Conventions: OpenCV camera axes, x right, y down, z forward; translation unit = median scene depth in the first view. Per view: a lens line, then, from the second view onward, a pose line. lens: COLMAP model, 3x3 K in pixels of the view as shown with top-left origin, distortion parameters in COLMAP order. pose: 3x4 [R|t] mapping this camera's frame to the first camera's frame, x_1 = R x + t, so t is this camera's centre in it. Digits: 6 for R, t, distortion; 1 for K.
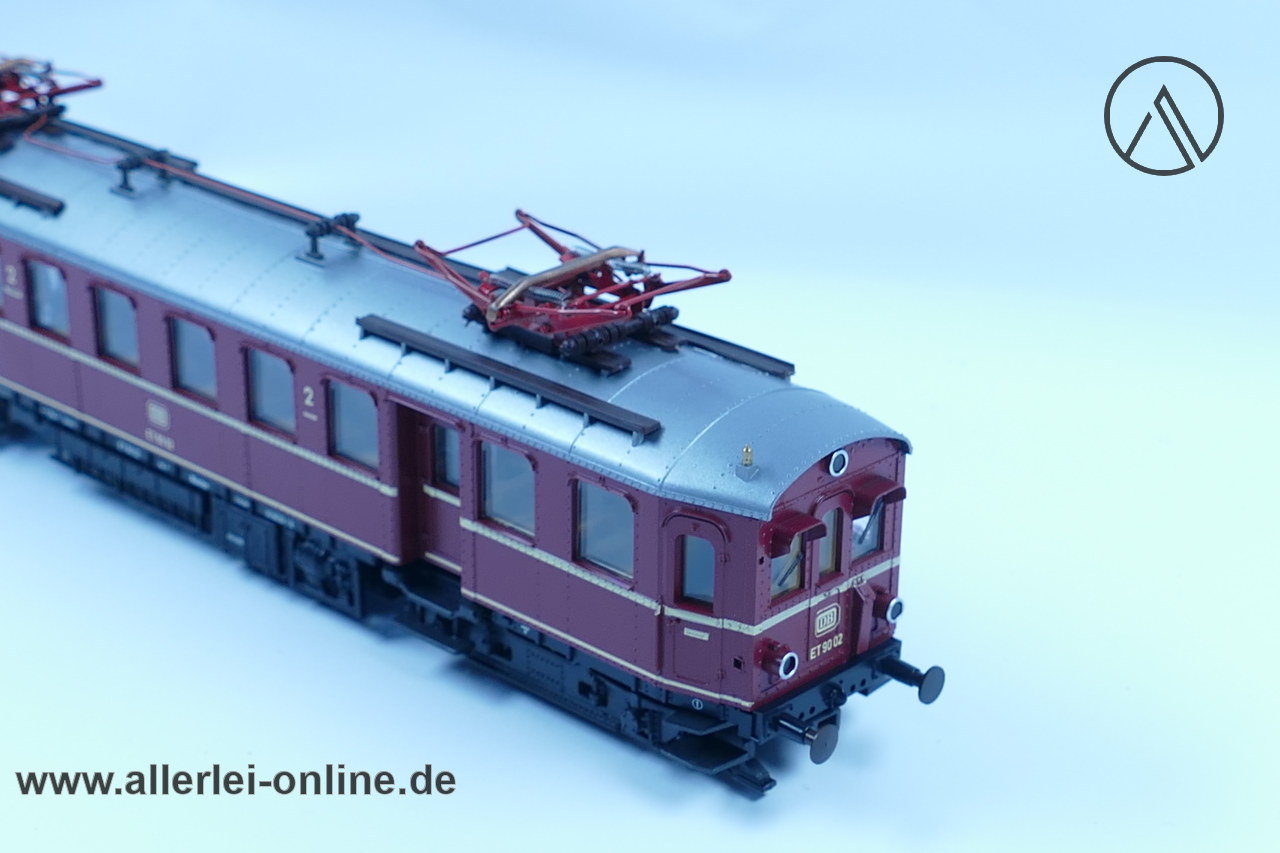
lens RADIAL K [[2715.3, 0, 639.9], [0, 2715.3, 422.9], [0, 0, 1]] dist [0.067254, 0.000000]
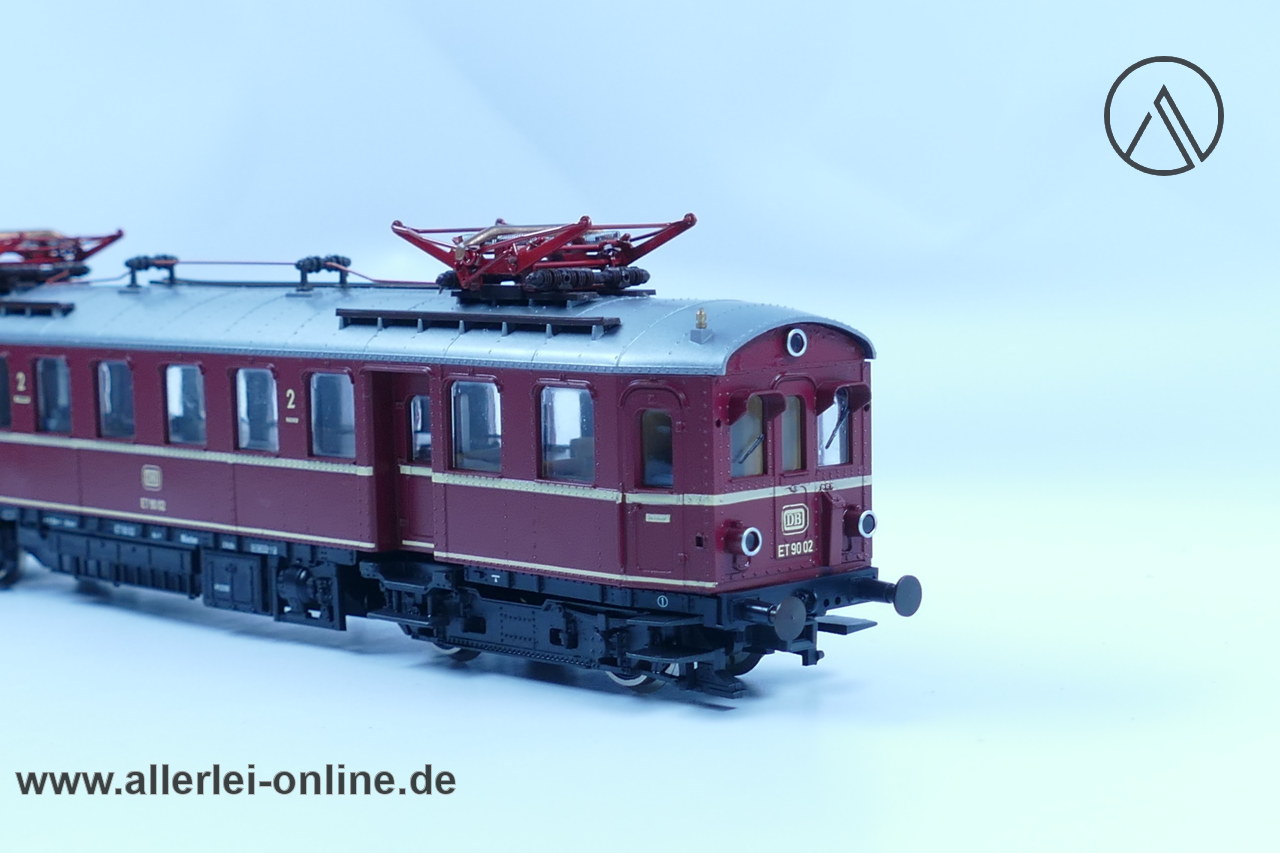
lens RADIAL K [[2715.3, 0, 638.3], [0, 2715.3, 431.2], [0, 0, 1]] dist [0.067254, 0.000000]
pose [[0.998508, -0.024680, -0.048705, 0.059694], [0.008841, 0.953324, -0.301821, 0.329502], [0.053881, 0.300940, 0.952120, 0.054307]]
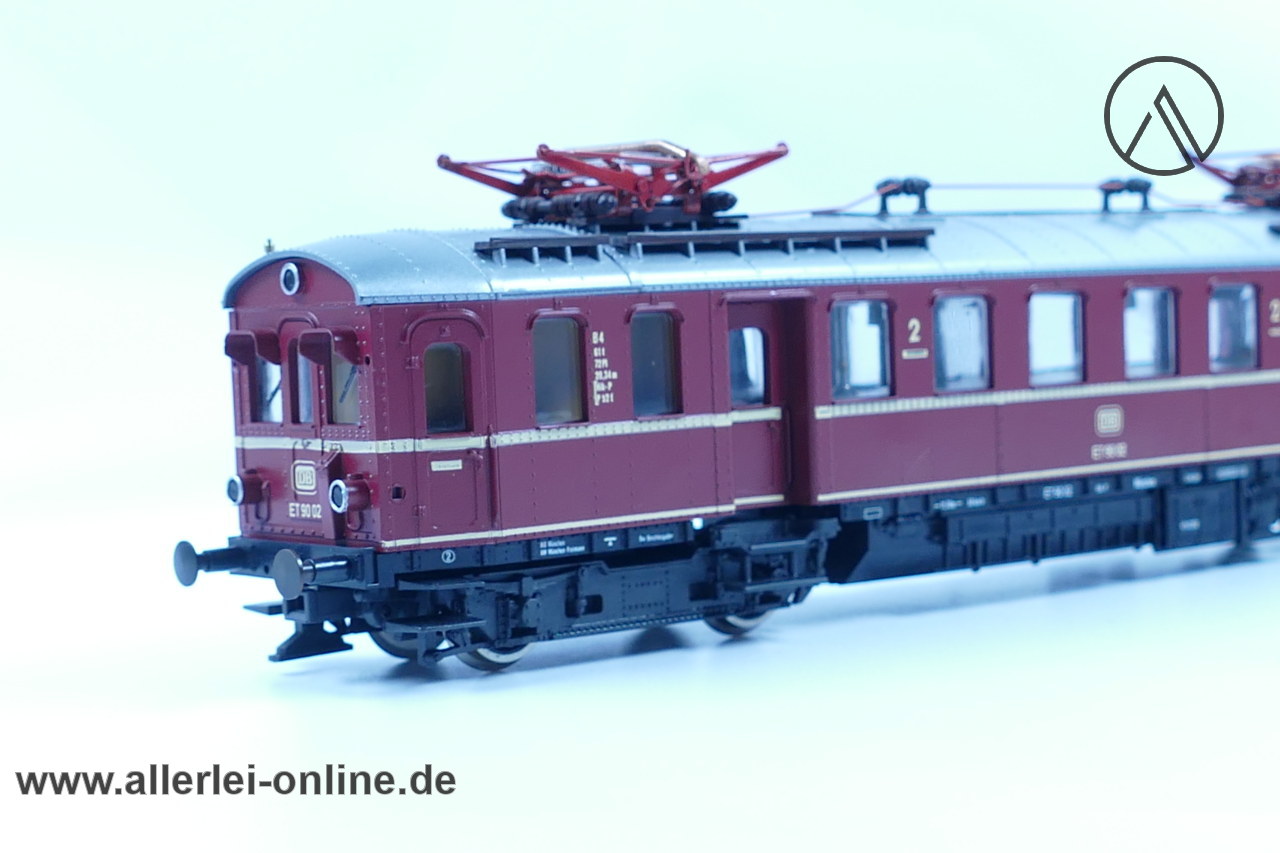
lens RADIAL K [[2715.3, 0, 638.4], [0, 2715.3, 423.1], [0, 0, 1]] dist [0.067254, 0.000000]
pose [[0.102771, -0.059645, 0.992915, -1.233875], [0.416079, 0.909255, 0.011554, -0.087546], [-0.903503, 0.411943, 0.118262, 1.192010]]
